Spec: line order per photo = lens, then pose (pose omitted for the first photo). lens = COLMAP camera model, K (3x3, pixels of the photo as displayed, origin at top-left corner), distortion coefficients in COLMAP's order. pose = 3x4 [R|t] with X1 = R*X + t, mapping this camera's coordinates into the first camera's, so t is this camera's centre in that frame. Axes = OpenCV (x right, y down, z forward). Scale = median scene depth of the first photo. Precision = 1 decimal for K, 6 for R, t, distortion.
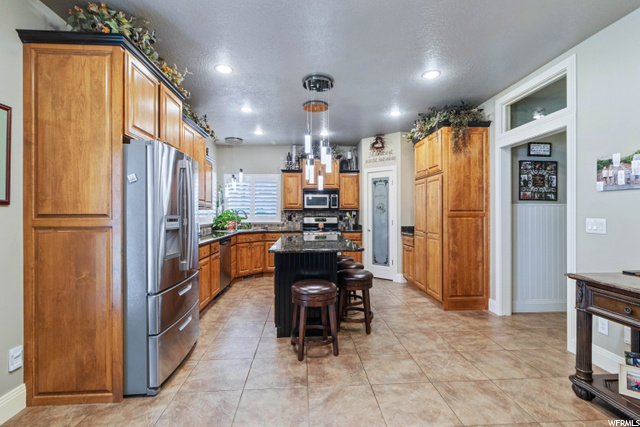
lens RADIAL K [[293.9, 0, 320.0], [0, 293.9, 213.5], [0, 0, 1]] dist [-0.000794, -0.000183]
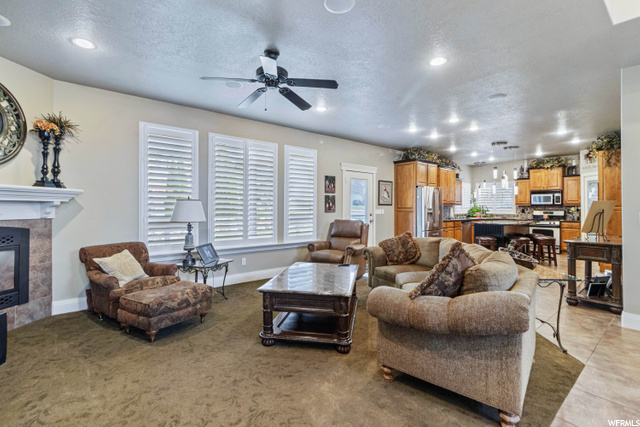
lens RADIAL K [[299.0, 0, 318.9], [0, 299.0, 205.3], [0, 0, 1]] dist [0.000738, 0.000170]
pose [[0.577205, -0.003622, -0.816591, 1.281903], [-0.002881, 0.999975, -0.006472, -0.000508], [0.816594, 0.006088, 0.577180, -1.634595]]
